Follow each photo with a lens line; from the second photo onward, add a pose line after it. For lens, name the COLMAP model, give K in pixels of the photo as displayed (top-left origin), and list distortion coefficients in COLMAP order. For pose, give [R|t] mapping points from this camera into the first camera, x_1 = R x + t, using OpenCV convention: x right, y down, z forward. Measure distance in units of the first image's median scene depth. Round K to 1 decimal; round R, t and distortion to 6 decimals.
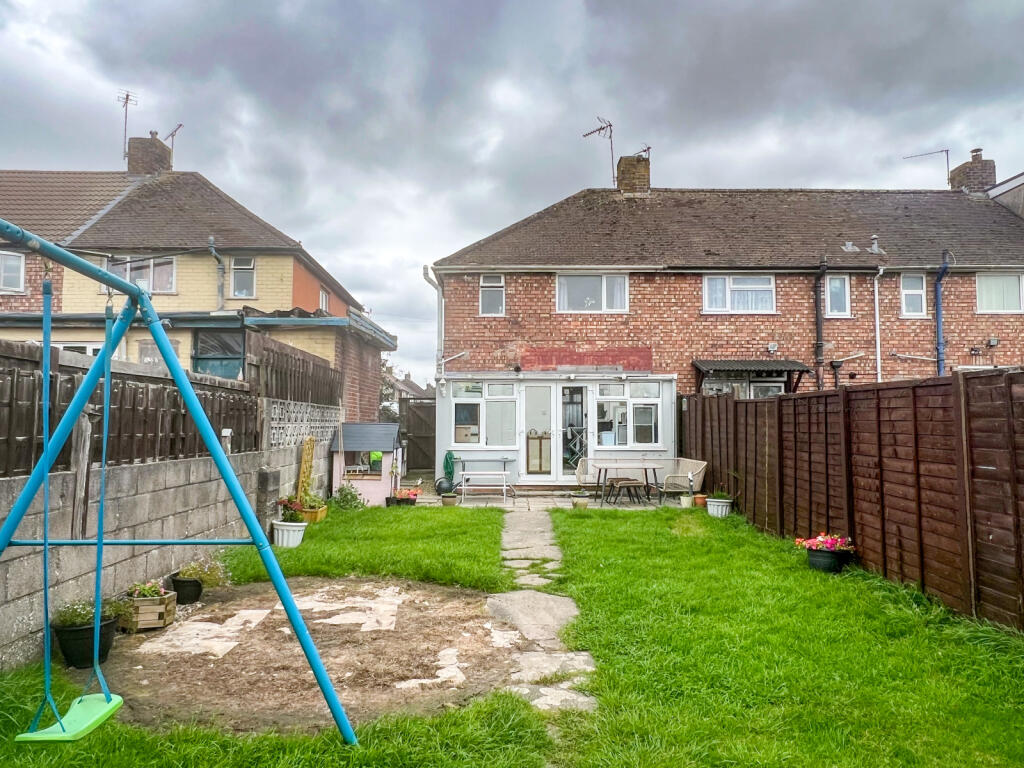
lens RADIAL K [[684.0, 0, 512.0], [0, 684.0, 384.0], [0, 0, 1]] dist [0.000371, 0.000087]
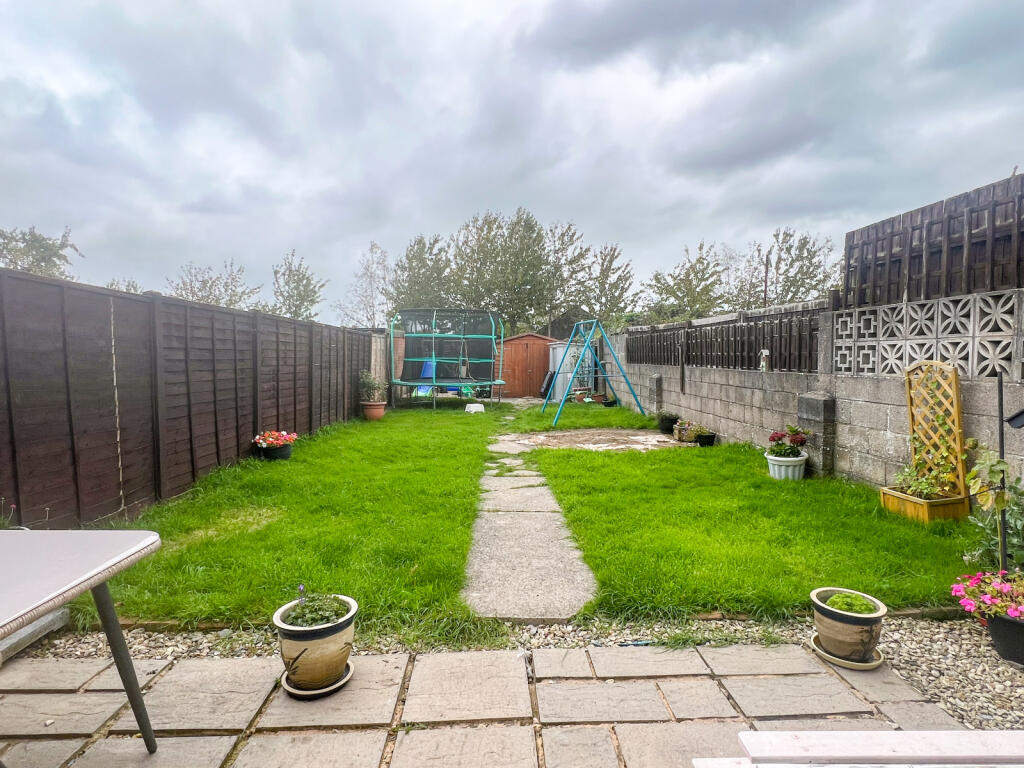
lens RADIAL K [[539.8, 0, 512.0], [0, 539.8, 384.0], [0, 0, 1]] dist [0.000014, -0.000014]
pose [[-0.998302, -0.001470, -0.058229, 0.088645], [-0.001086, 0.999977, -0.006626, 0.141517], [0.058237, -0.006551, -0.998281, 2.049018]]
